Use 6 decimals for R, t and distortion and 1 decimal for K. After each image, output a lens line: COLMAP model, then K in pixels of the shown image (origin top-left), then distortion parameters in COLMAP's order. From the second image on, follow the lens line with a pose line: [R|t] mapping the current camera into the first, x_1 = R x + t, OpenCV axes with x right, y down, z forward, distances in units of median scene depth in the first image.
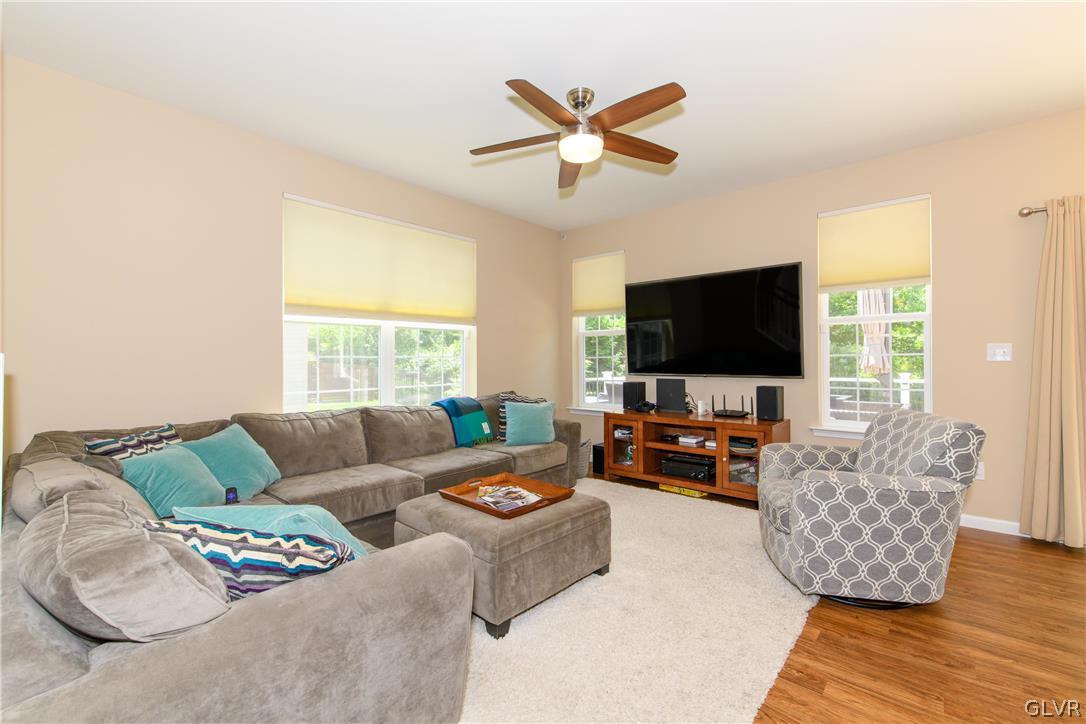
lens RADIAL K [[466.6, 0, 545.4], [0, 466.6, 357.9], [0, 0, 1]] dist [0.003102, -0.000655]
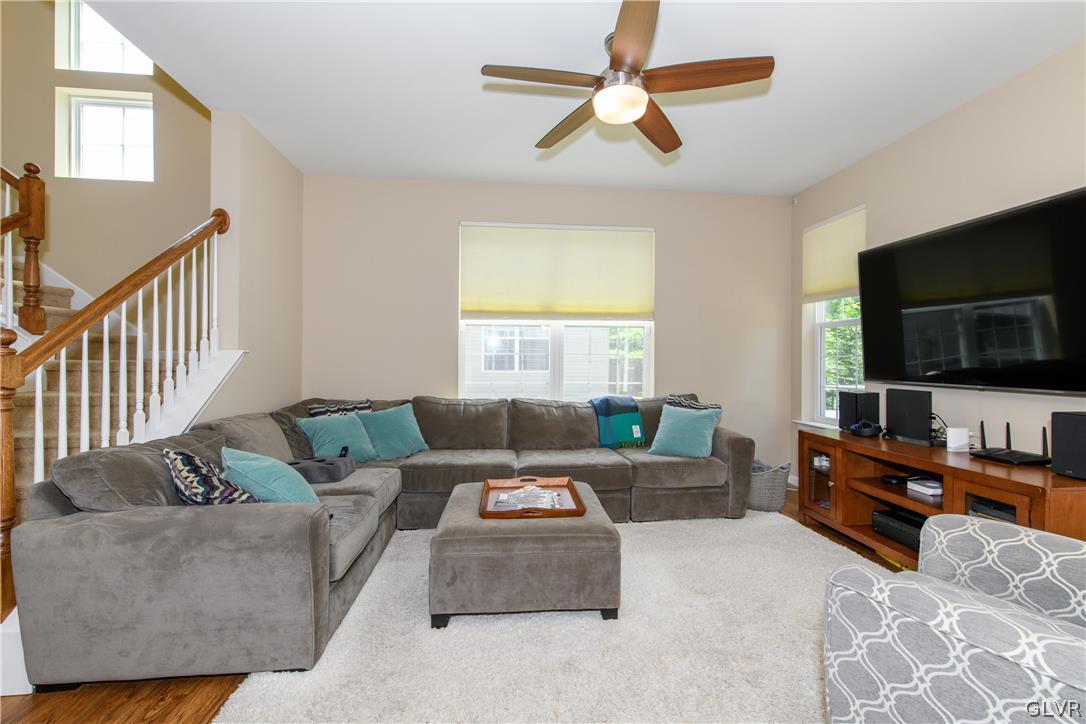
lens RADIAL K [[466.6, 0, 550.7], [0, 466.6, 358.8], [0, 0, 1]] dist [0.003102, -0.000655]
pose [[0.733423, 0.010390, -0.679694, 0.387868], [-0.007861, 0.999946, 0.006803, 0.001110], [0.679728, 0.000353, 0.733465, 0.211294]]
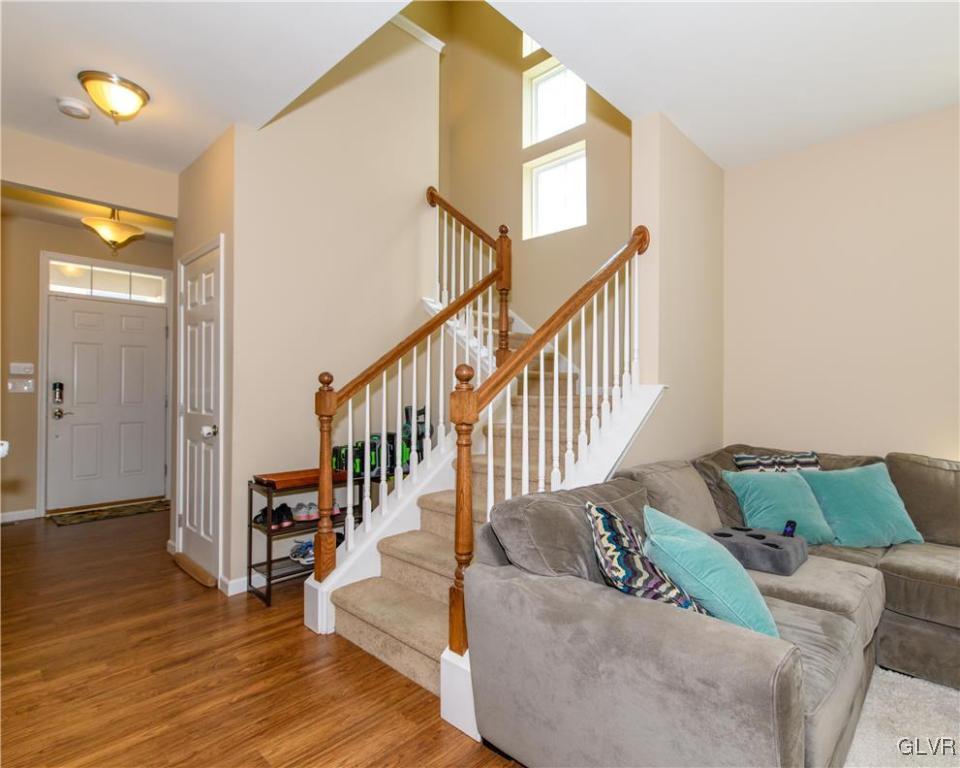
lens RADIAL K [[493.8, 0, 534.4], [0, 493.8, 386.2], [0, 0, 1]] dist [0.003407, -0.001266]
pose [[-0.001181, -0.008529, -0.999963, 0.190904], [-0.000677, 0.999963, -0.008528, 0.004185], [0.999999, 0.000667, -0.001187, 0.250227]]
